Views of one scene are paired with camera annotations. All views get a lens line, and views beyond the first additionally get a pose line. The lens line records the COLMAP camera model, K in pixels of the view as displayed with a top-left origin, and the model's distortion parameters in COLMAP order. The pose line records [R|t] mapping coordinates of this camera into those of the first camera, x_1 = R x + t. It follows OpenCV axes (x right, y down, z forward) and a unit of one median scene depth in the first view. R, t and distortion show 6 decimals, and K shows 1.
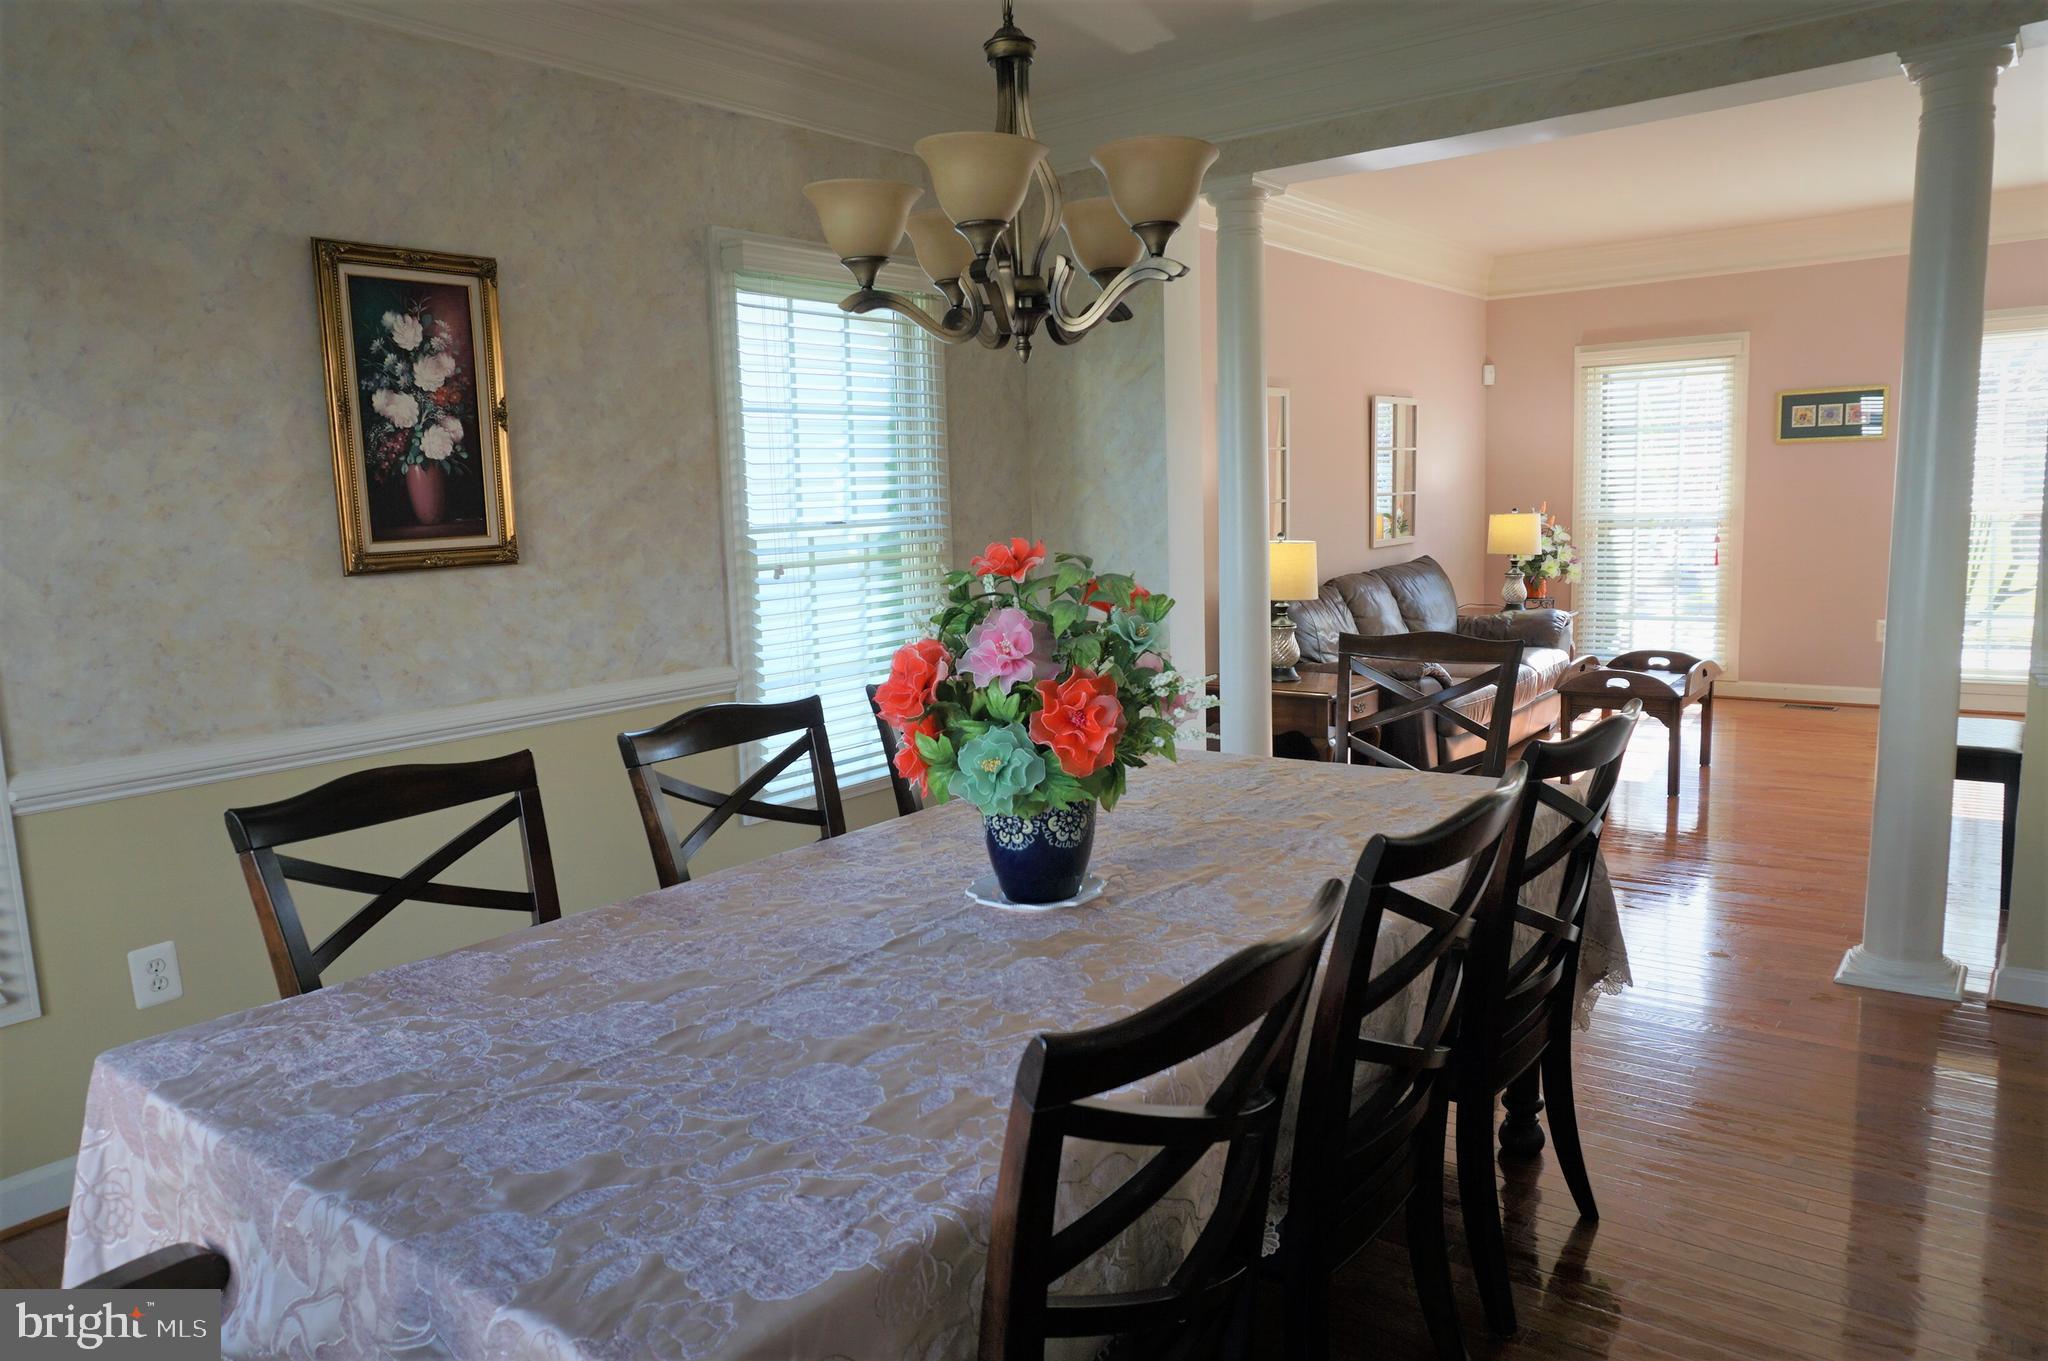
lens RADIAL K [[1368.5, 0, 1021.7], [0, 1368.5, 683.4], [0, 0, 1]] dist [-0.052933, 0.038856]
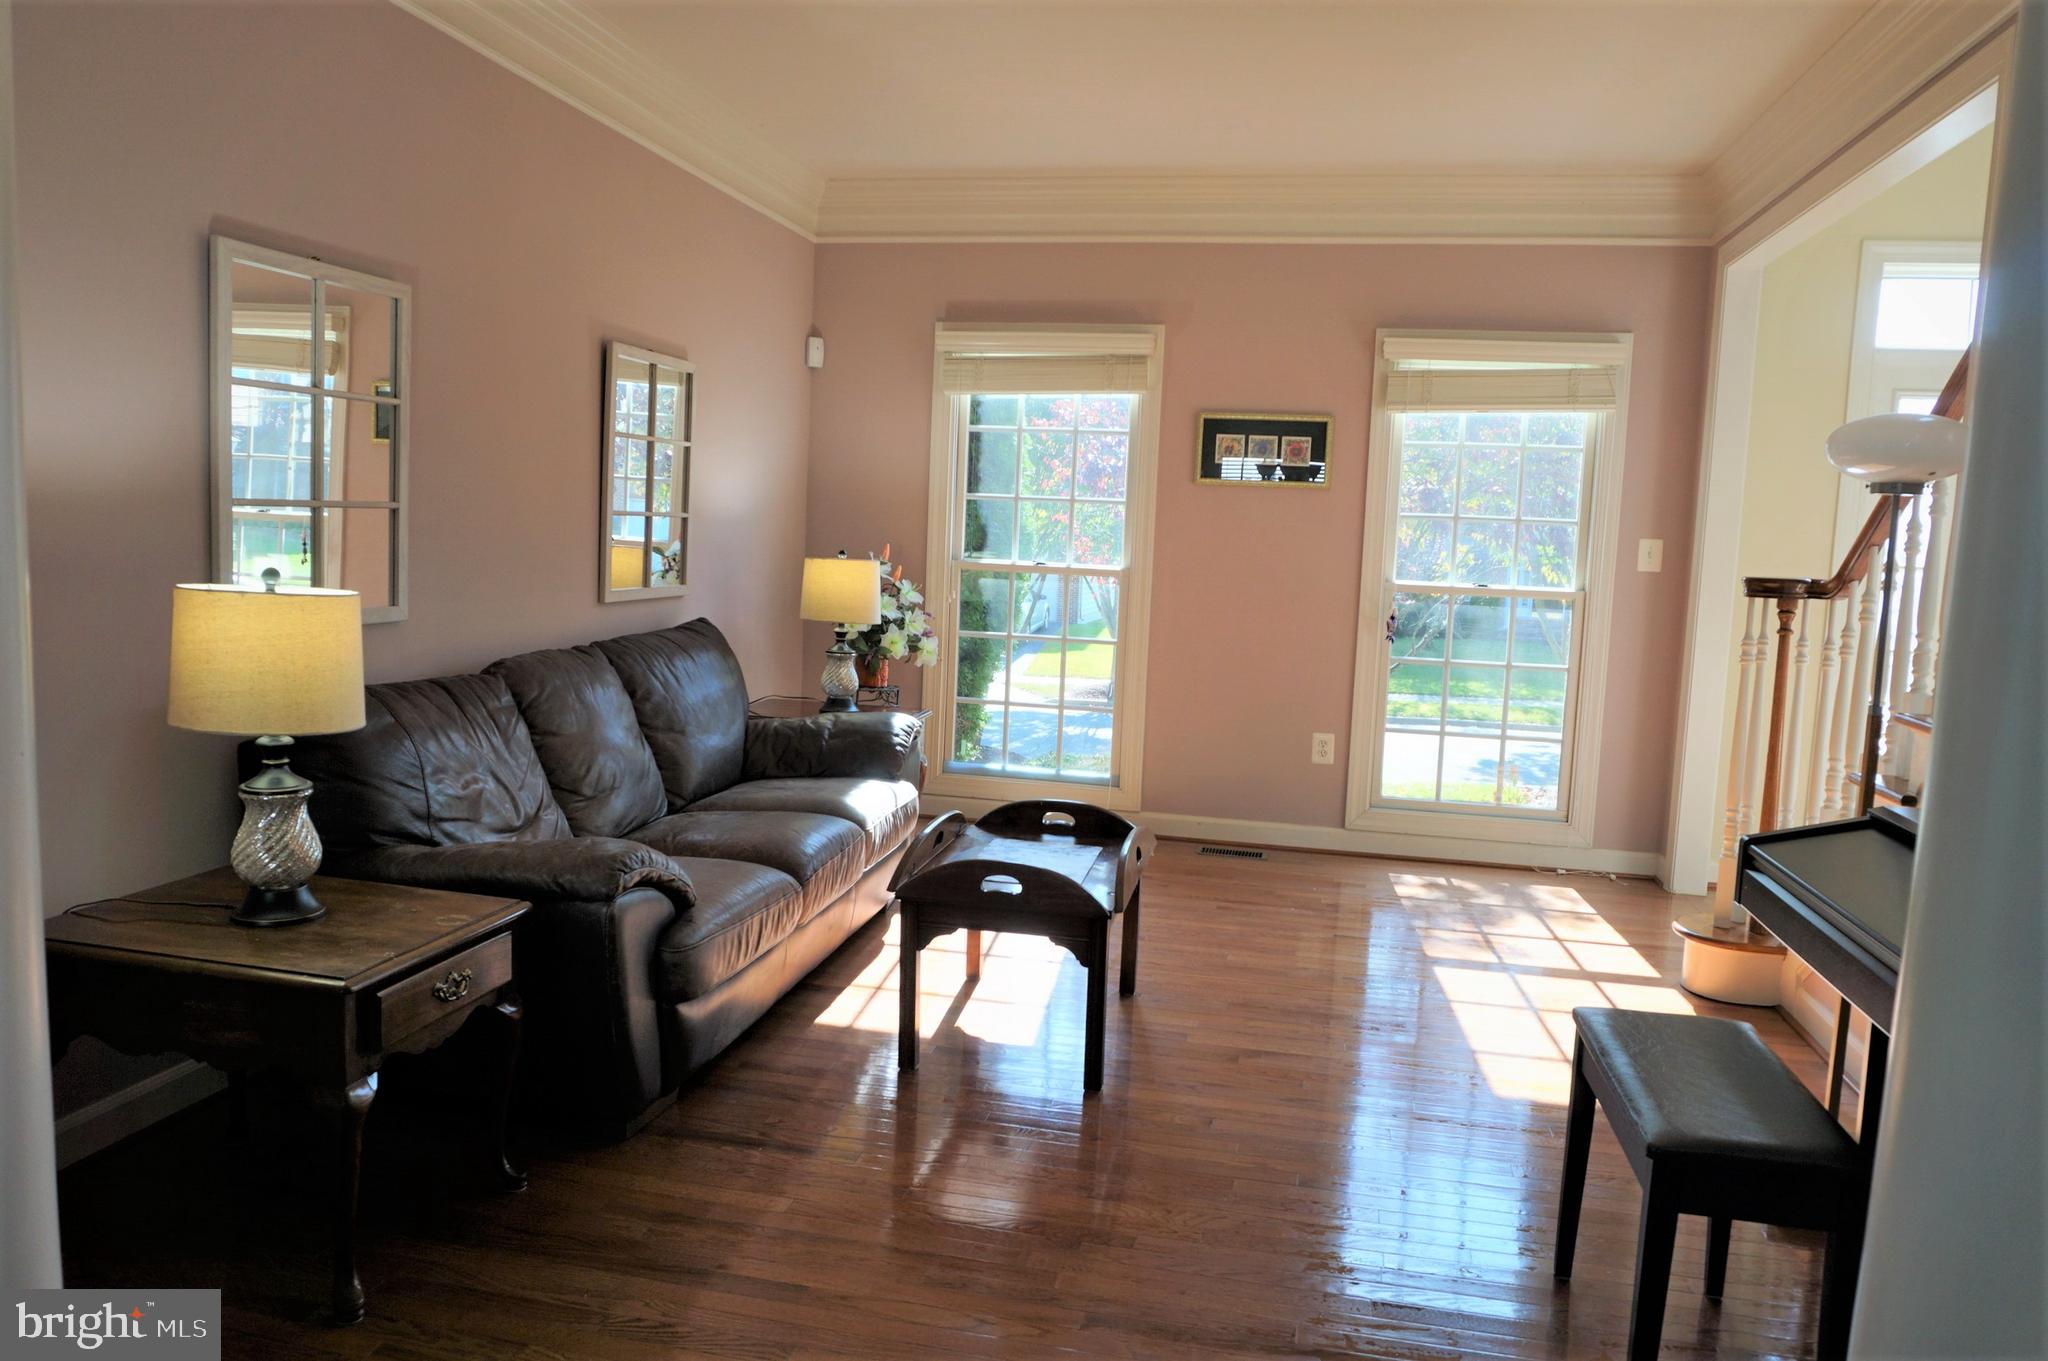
lens RADIAL K [[1368.5, 0, 1021.7], [0, 1368.5, 683.4], [0, 0, 1]] dist [-0.052933, 0.038856]
pose [[0.897373, 0.024809, 0.440574, 0.159712], [-0.013428, 0.999491, -0.028931, -0.049607], [-0.441068, 0.020046, 0.897250, 0.394219]]
